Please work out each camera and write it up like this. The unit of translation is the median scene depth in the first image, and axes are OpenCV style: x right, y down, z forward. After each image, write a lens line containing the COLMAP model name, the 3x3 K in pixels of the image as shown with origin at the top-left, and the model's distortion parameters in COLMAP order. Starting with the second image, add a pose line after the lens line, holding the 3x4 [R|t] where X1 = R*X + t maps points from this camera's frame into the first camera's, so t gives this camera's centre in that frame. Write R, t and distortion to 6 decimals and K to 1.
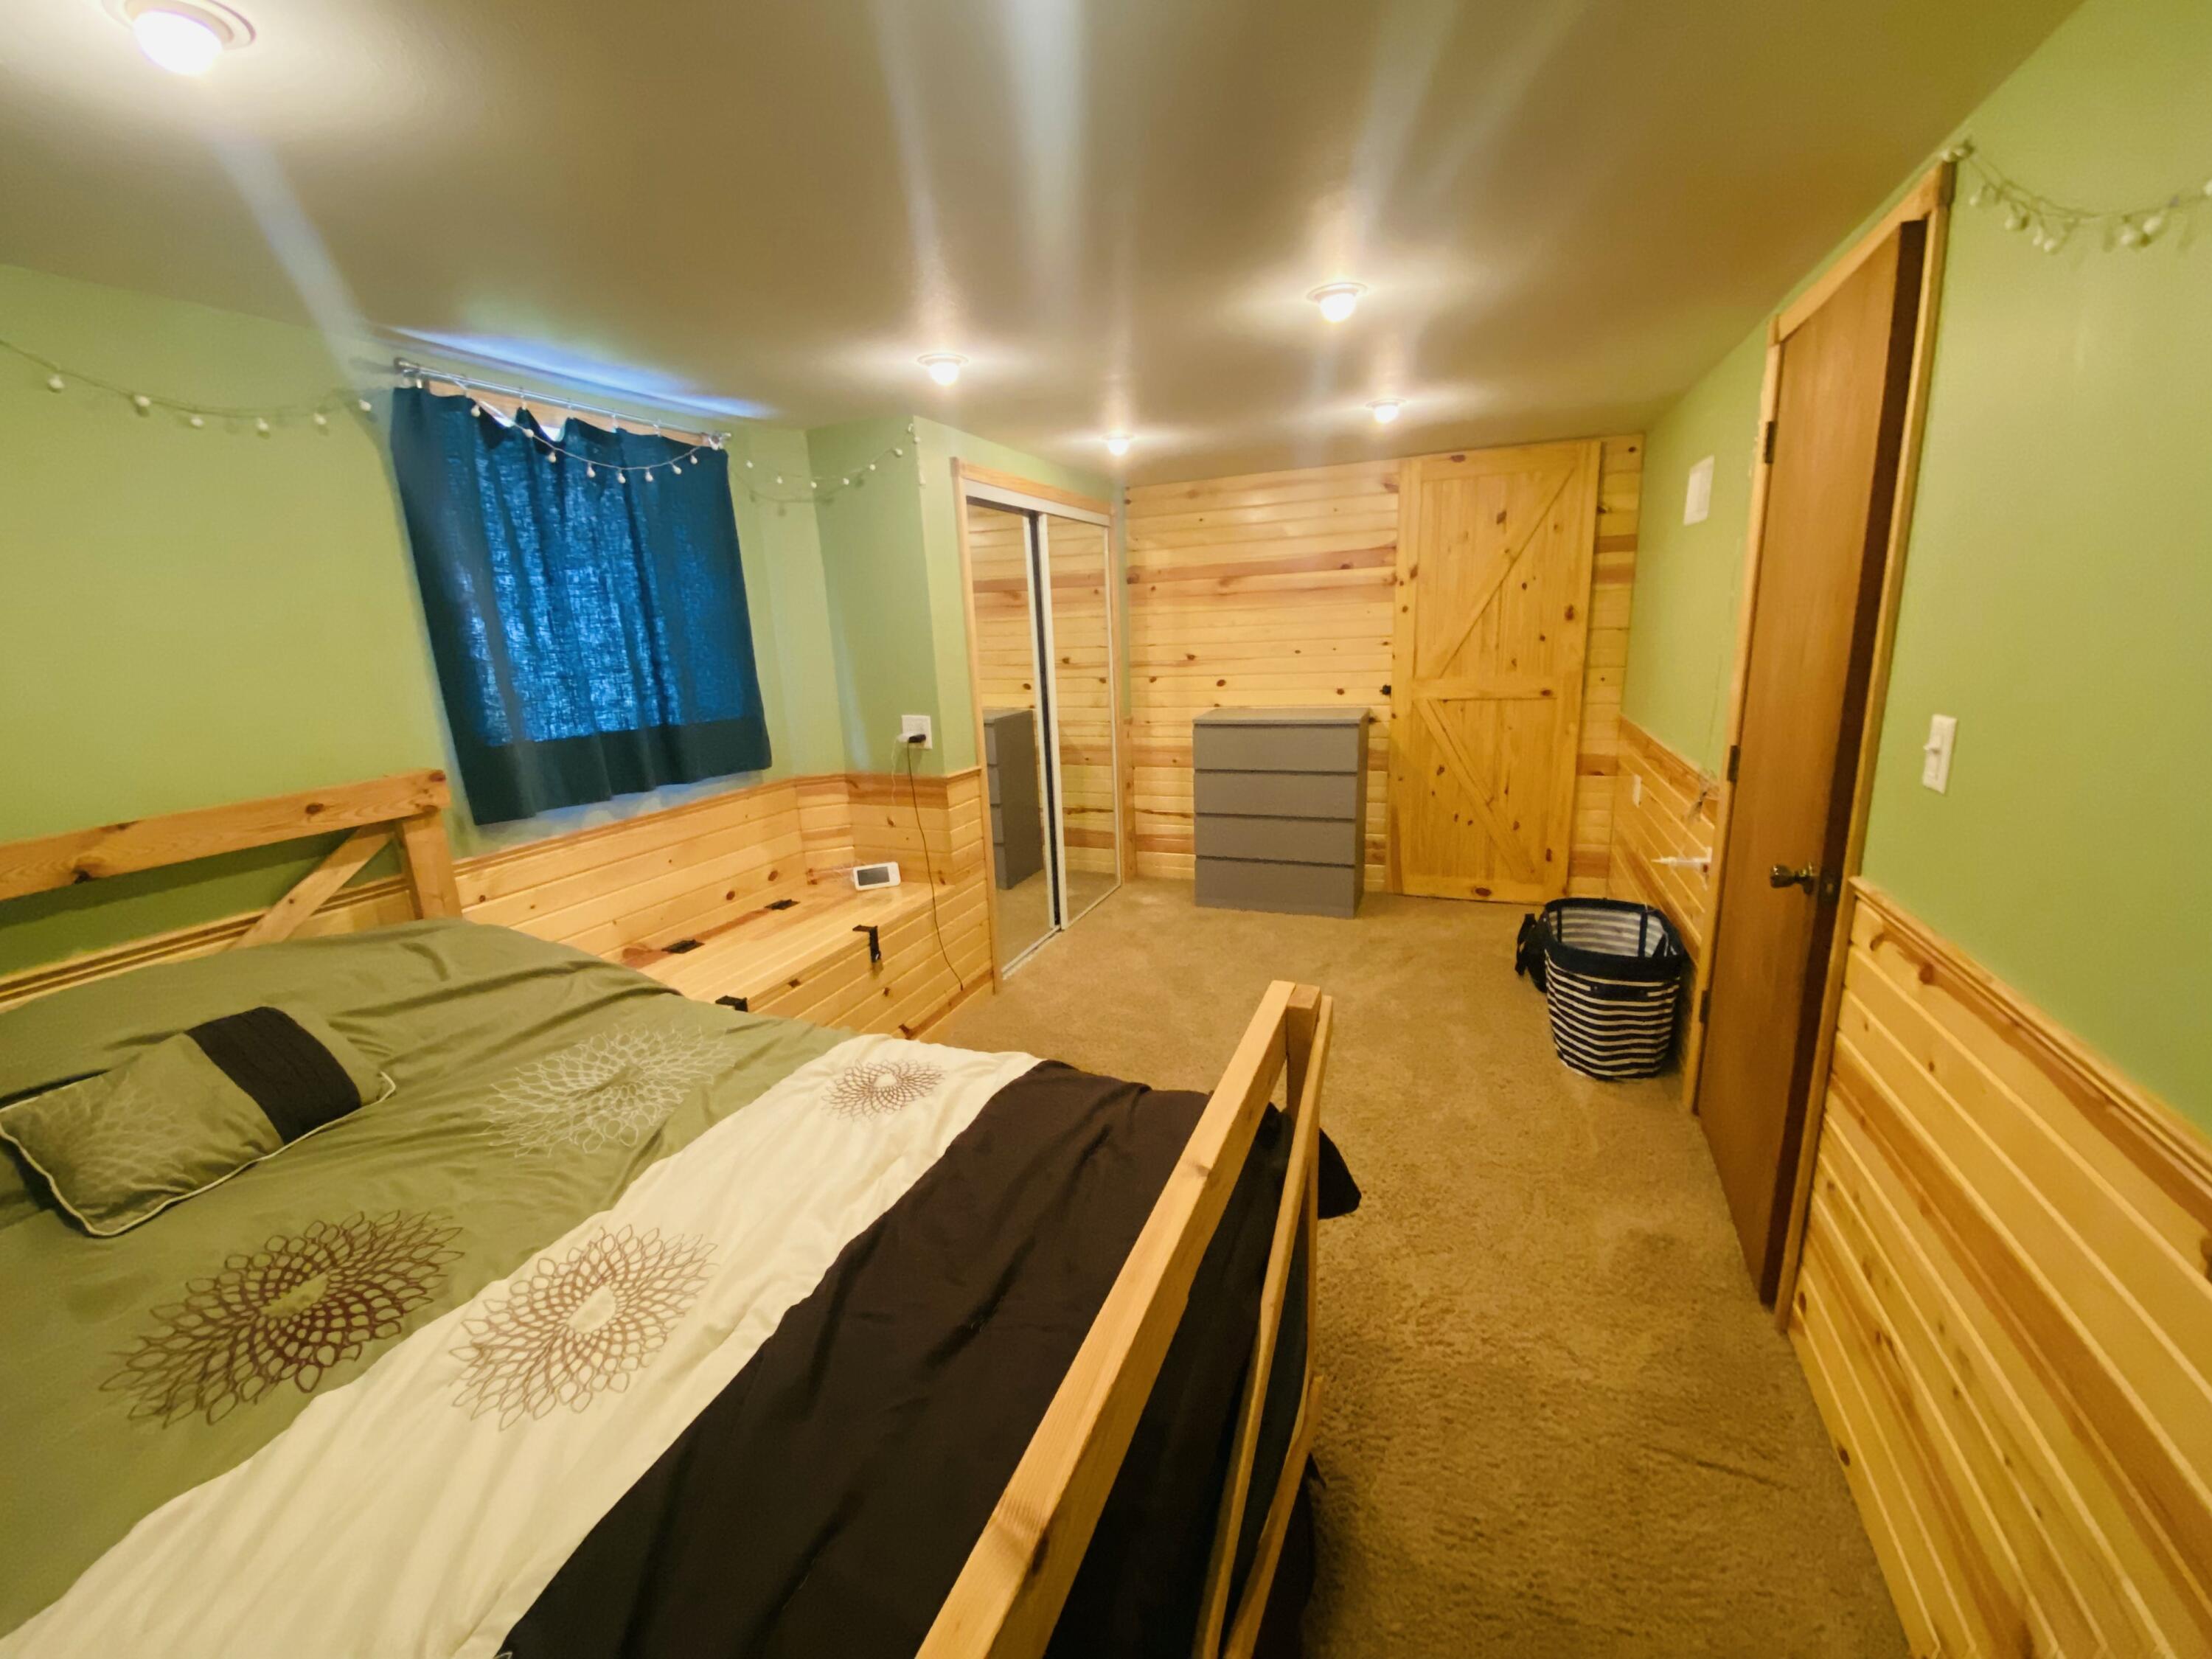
lens RADIAL K [[900.1, 0, 1106.0], [0, 900.1, 829.5], [0, 0, 1]] dist [0.032097, -0.024218]
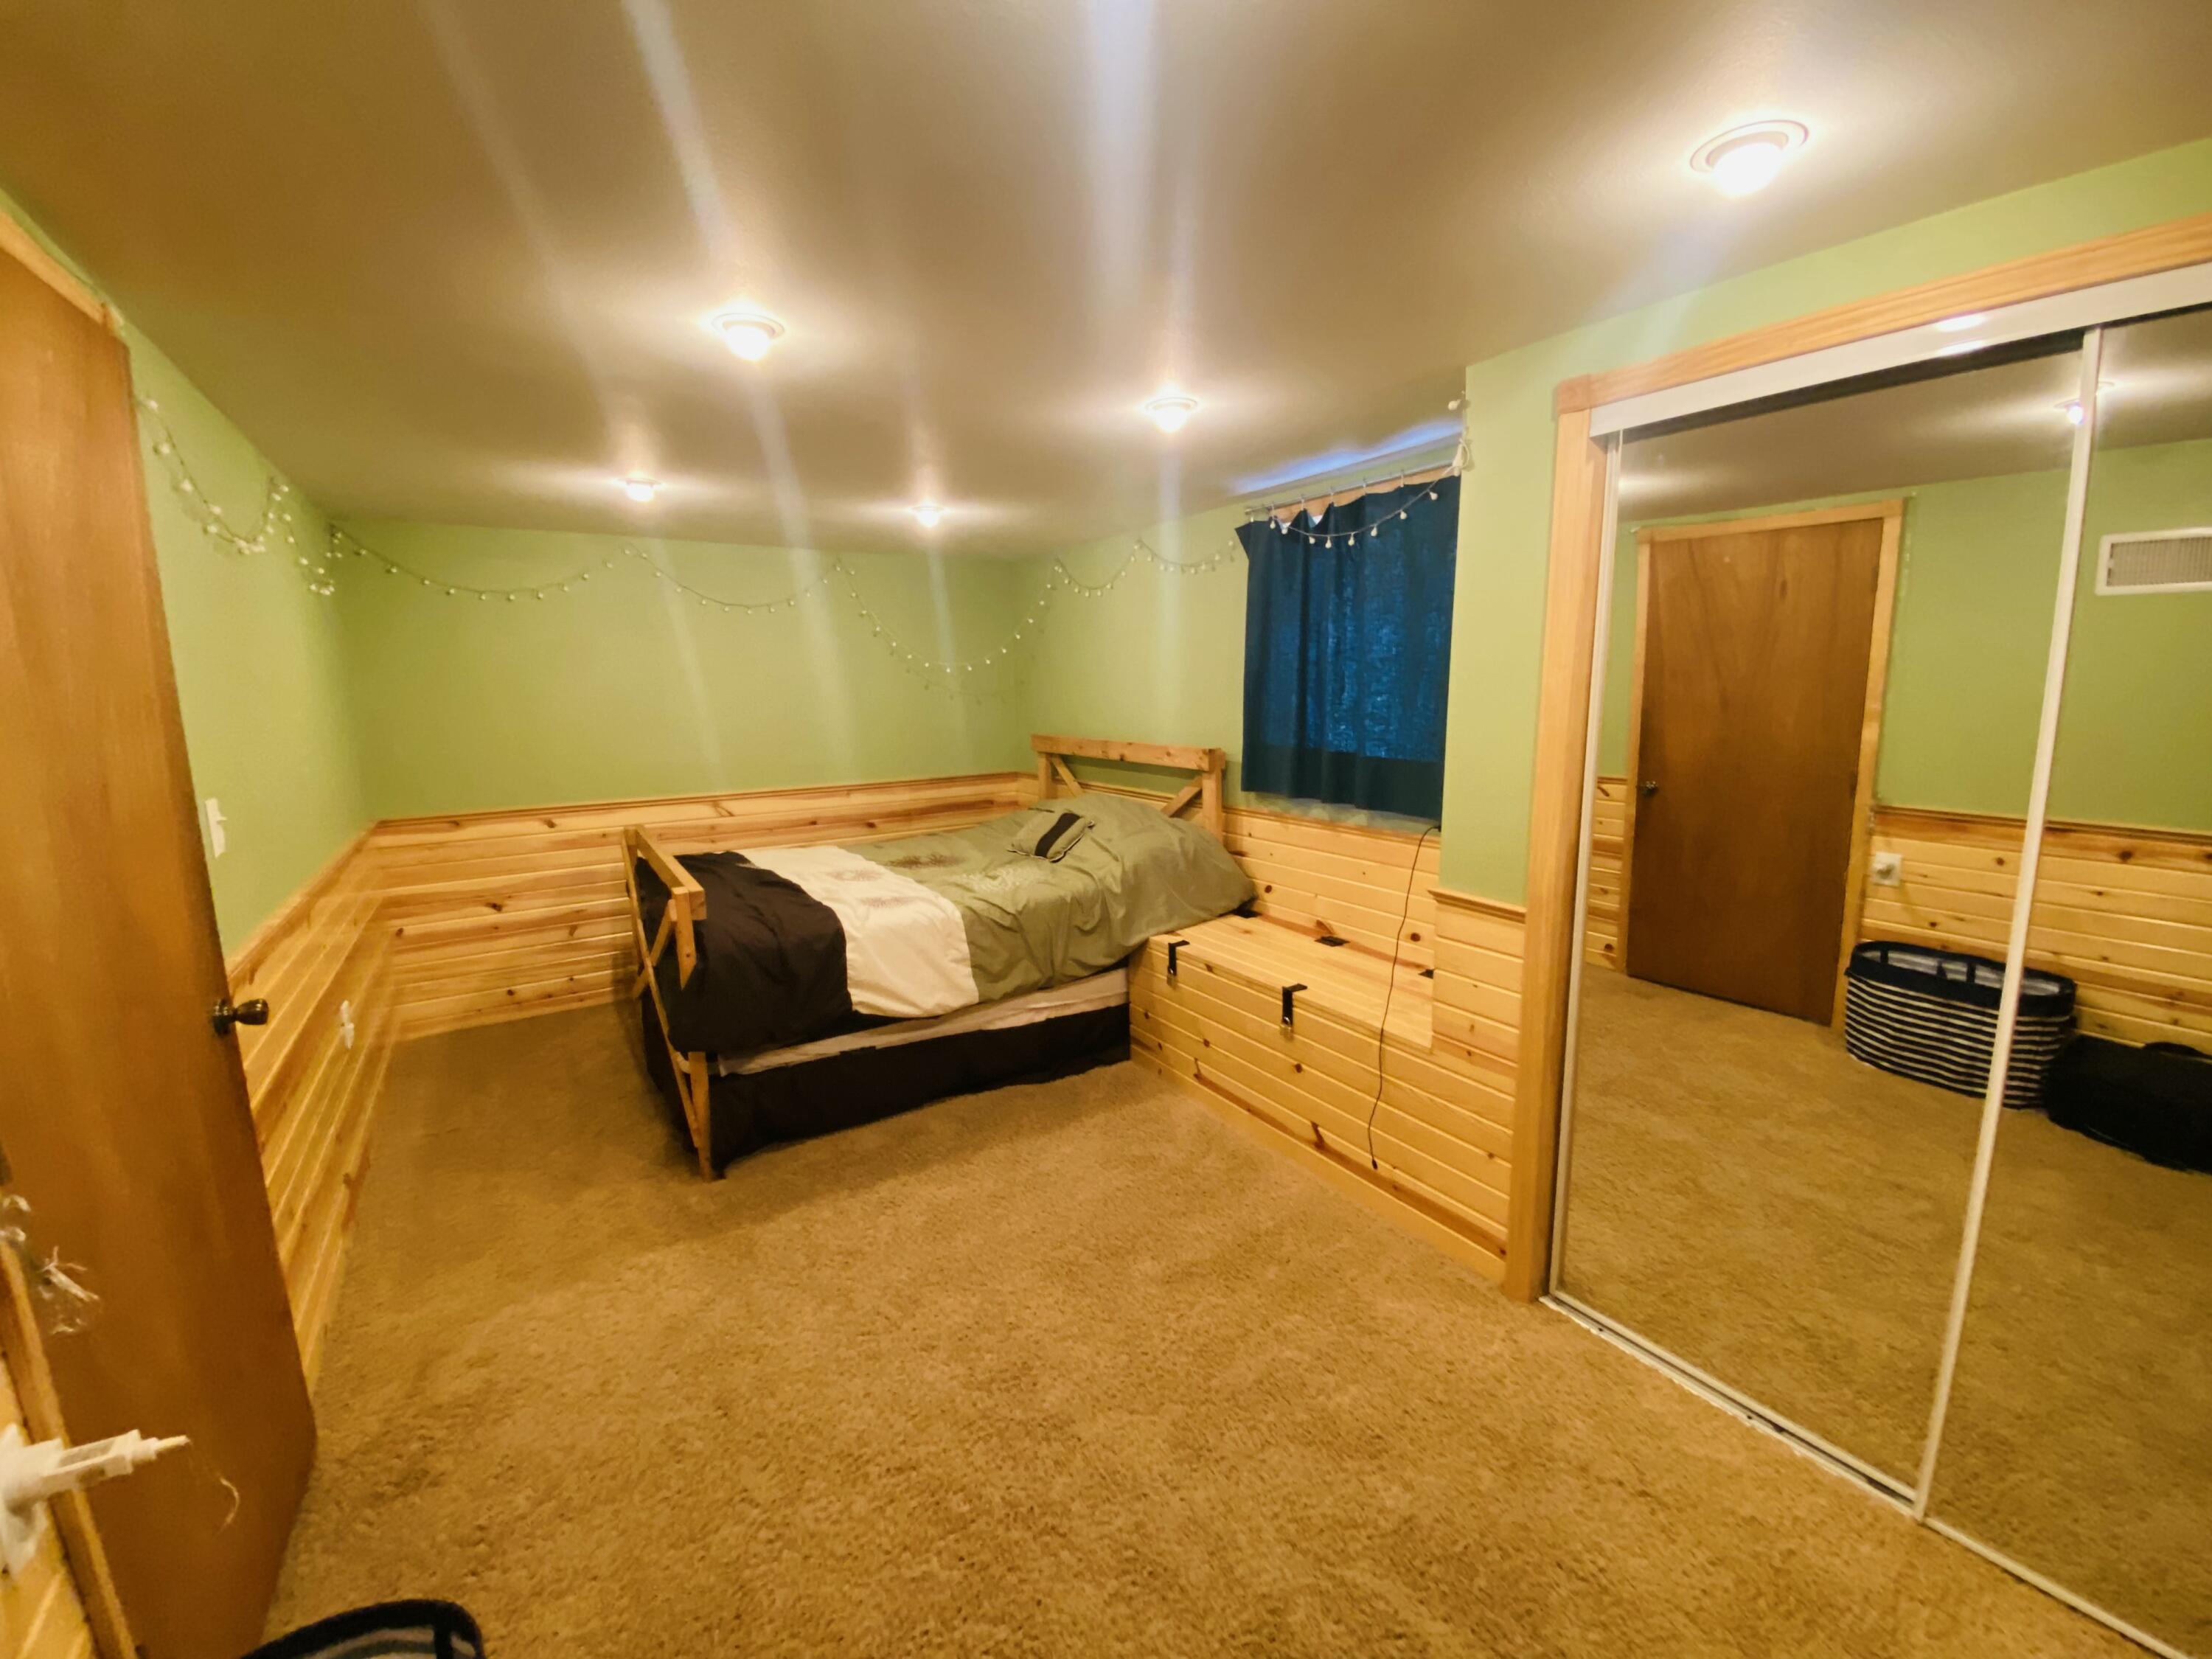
lens RADIAL K [[900.1, 0, 1106.0], [0, 900.1, 829.5], [0, 0, 1]] dist [0.032097, -0.024218]
pose [[-0.579444, 0.169600, -0.797170, 0.603394], [-0.152938, 0.938106, 0.310752, -0.324807], [0.800534, 0.301981, -0.517642, 1.356112]]
